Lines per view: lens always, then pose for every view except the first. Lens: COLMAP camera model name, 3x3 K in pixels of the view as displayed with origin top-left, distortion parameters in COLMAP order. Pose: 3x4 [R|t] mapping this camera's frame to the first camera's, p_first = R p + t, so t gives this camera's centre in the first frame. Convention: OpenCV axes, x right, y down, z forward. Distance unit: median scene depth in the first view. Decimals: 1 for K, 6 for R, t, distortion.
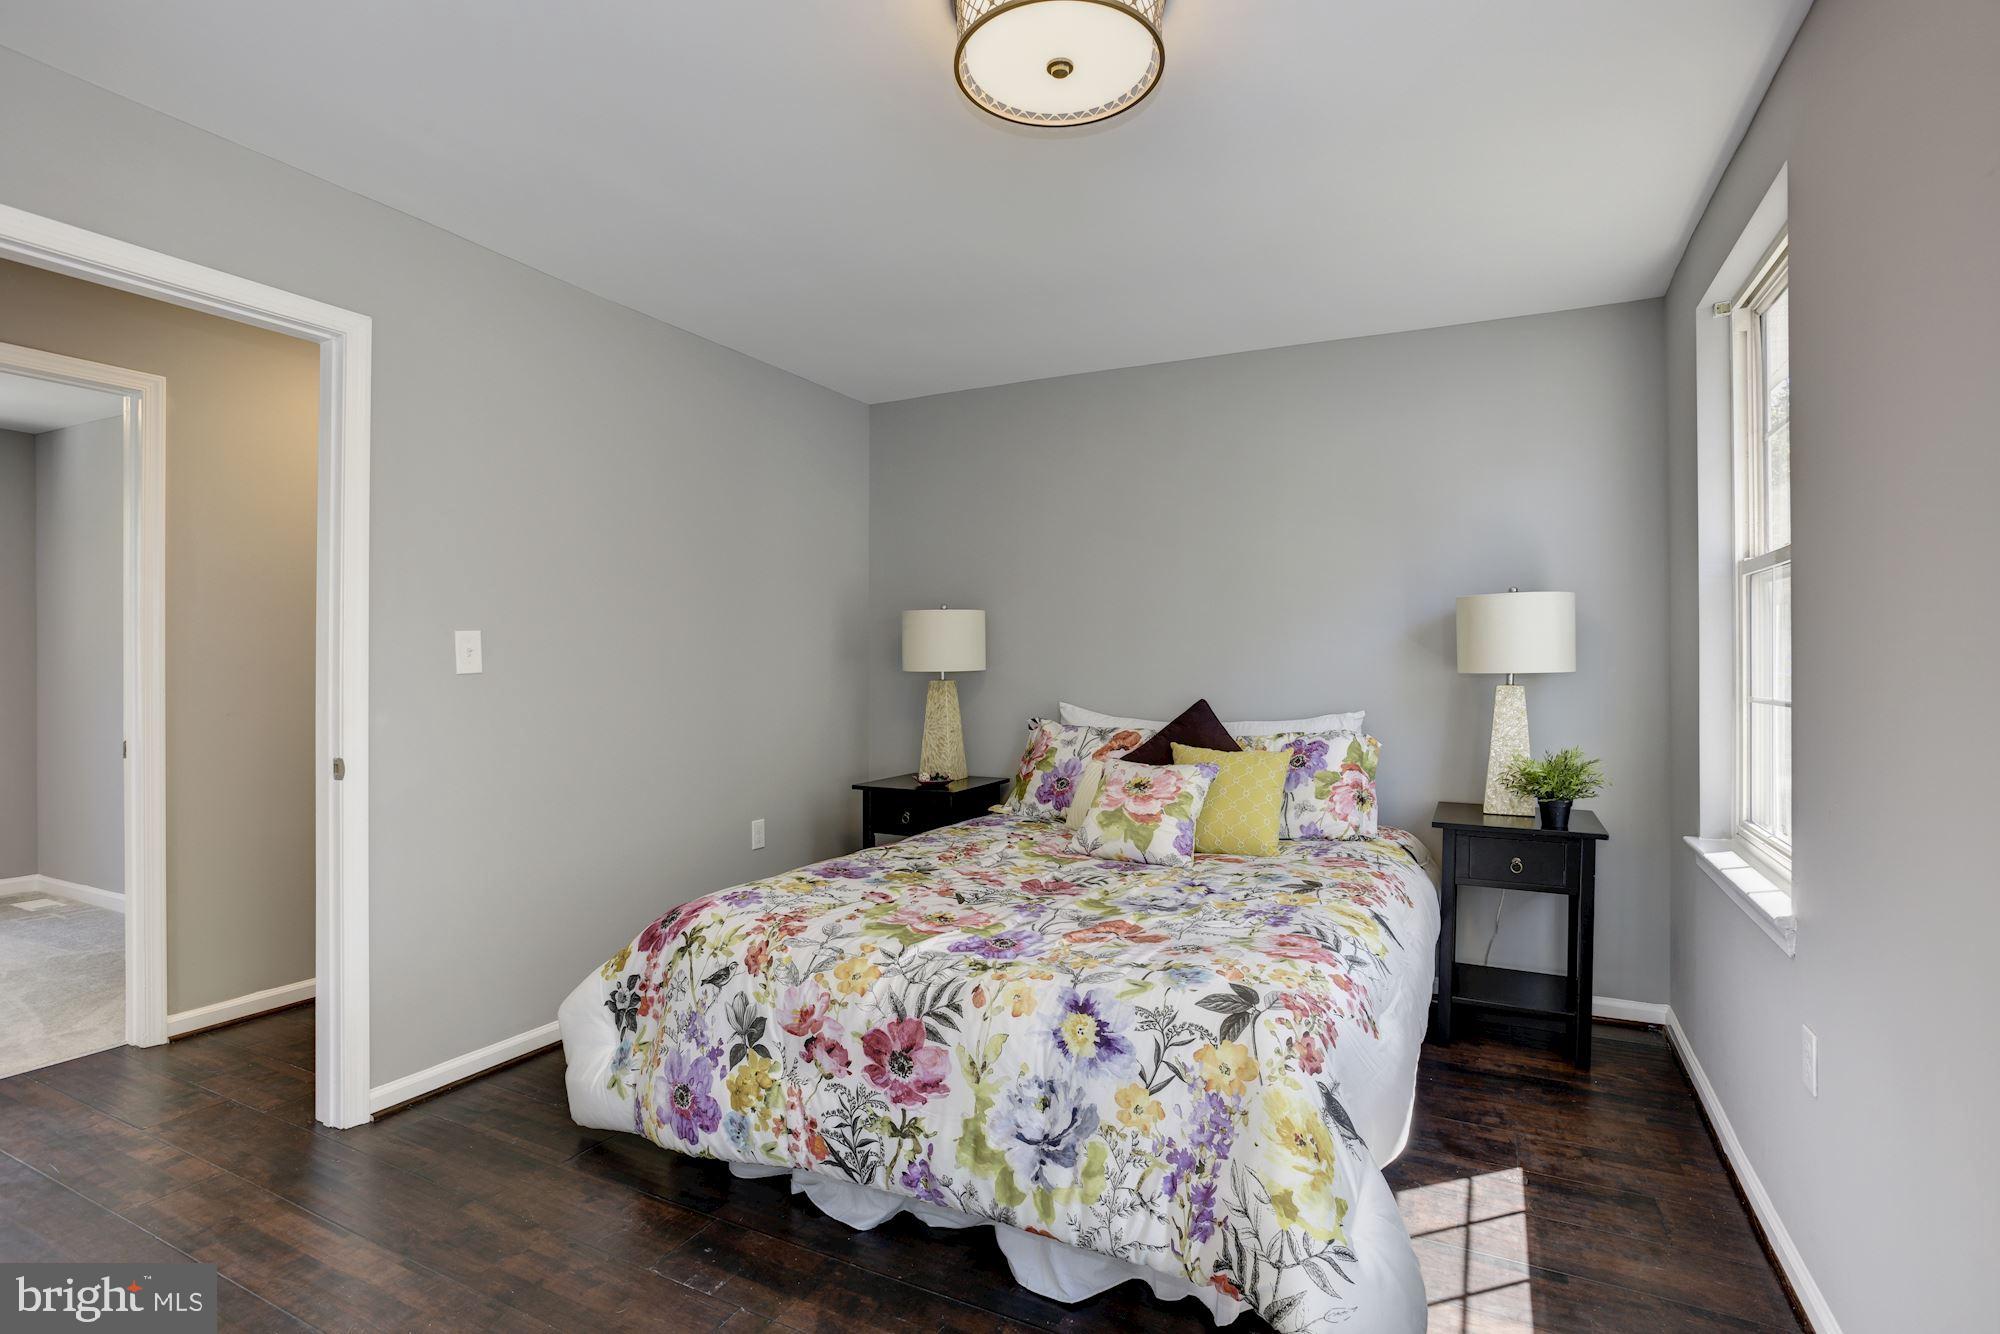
lens RADIAL K [[964.0, 0, 999.2], [0, 964.0, 660.7], [0, 0, 1]] dist [-0.000536, -0.000047]
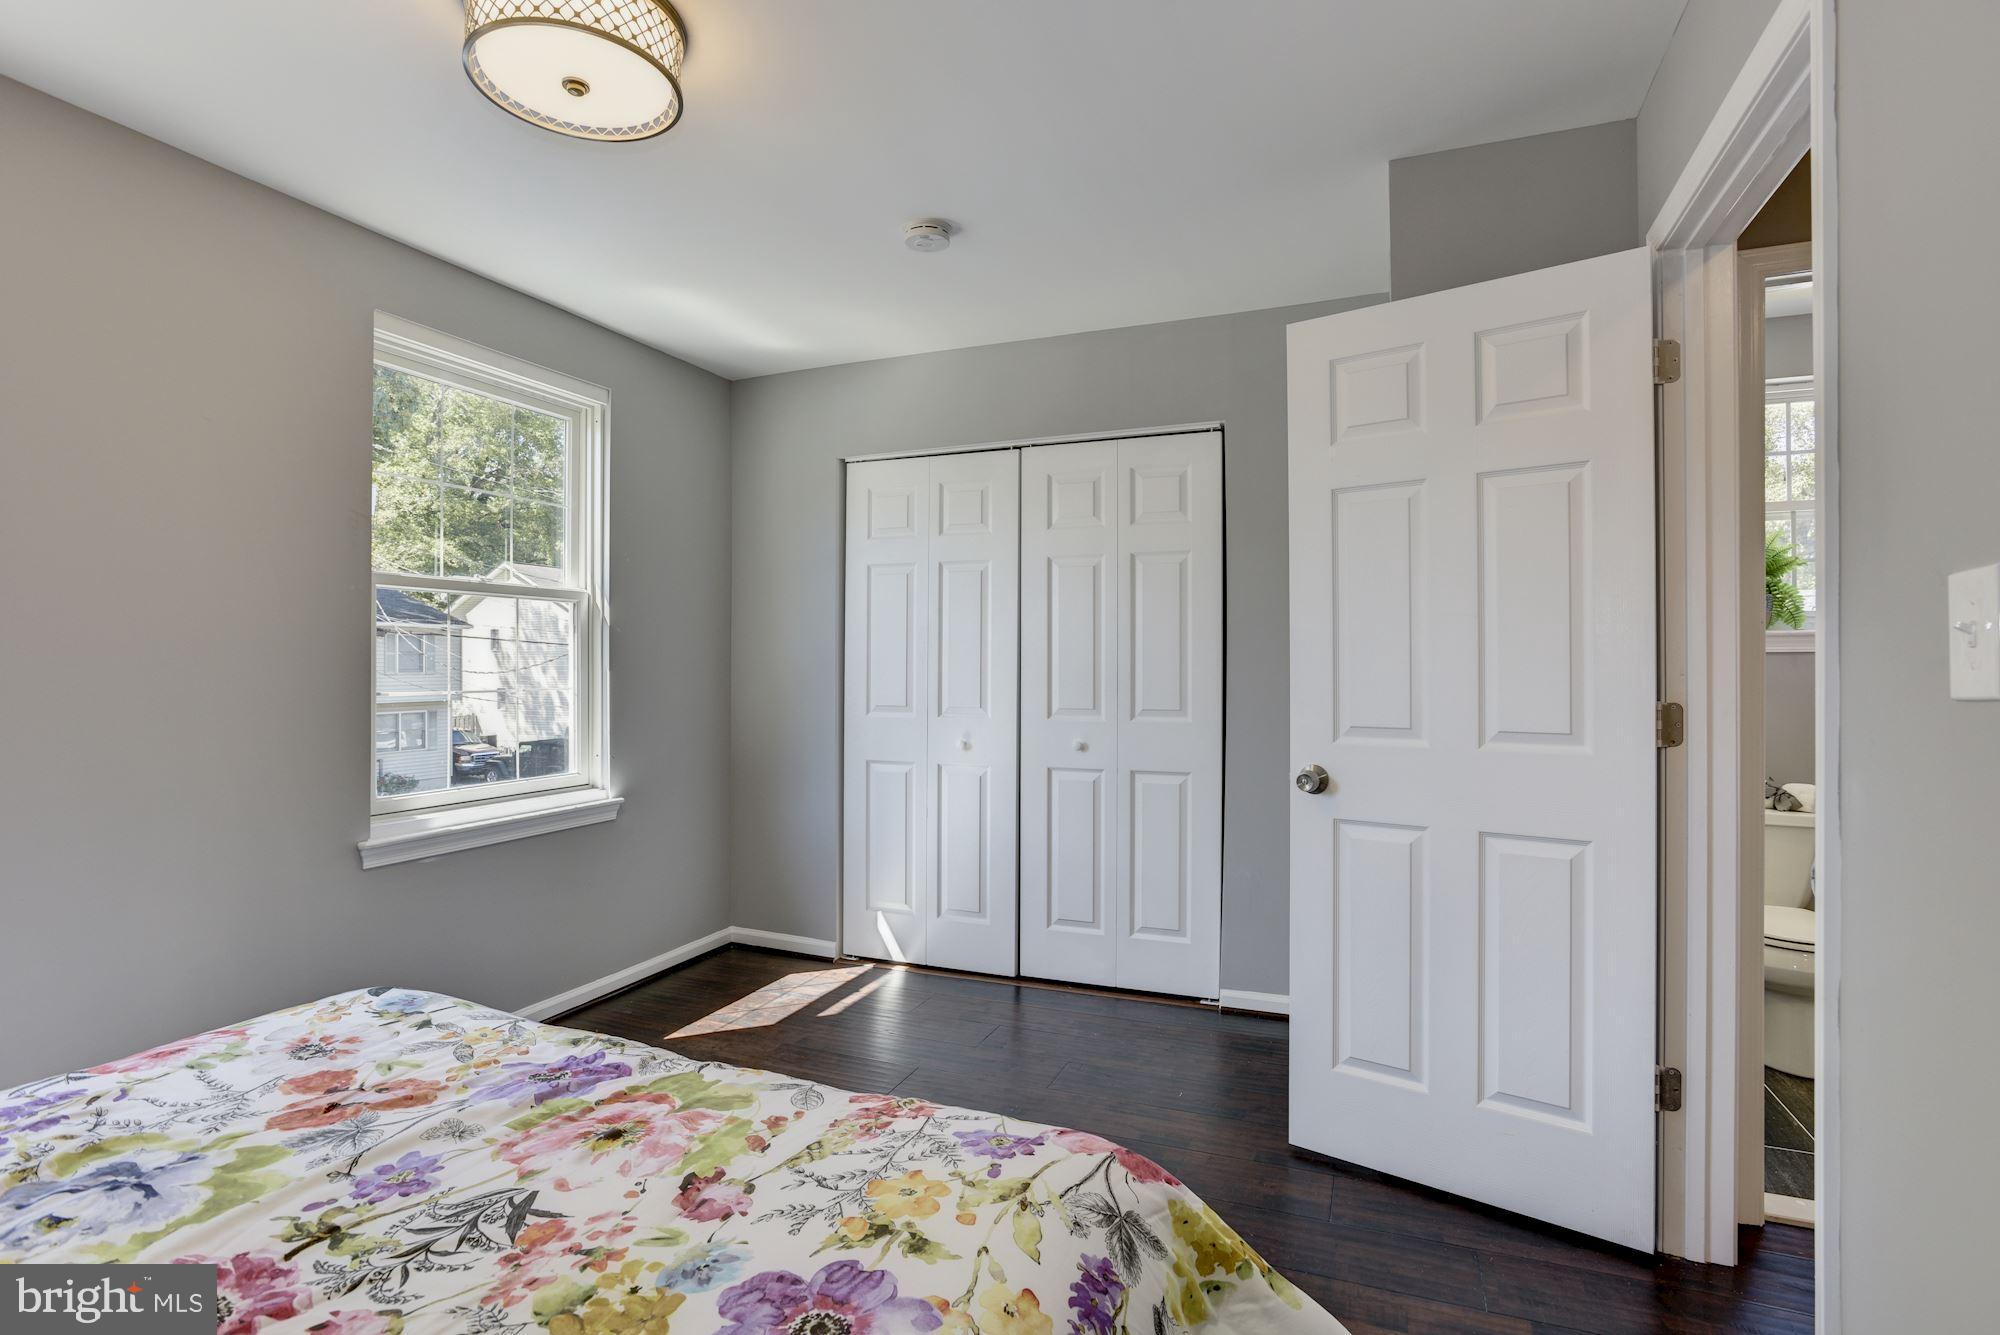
lens RADIAL K [[964.0, 0, 999.8], [0, 964.0, 663.5], [0, 0, 1]] dist [-0.000536, -0.000047]
pose [[-0.996573, 0.002472, -0.082683, -0.252344], [0.002431, 0.999997, 0.000603, 0.000932], [0.082684, 0.000400, -0.996576, 1.666028]]
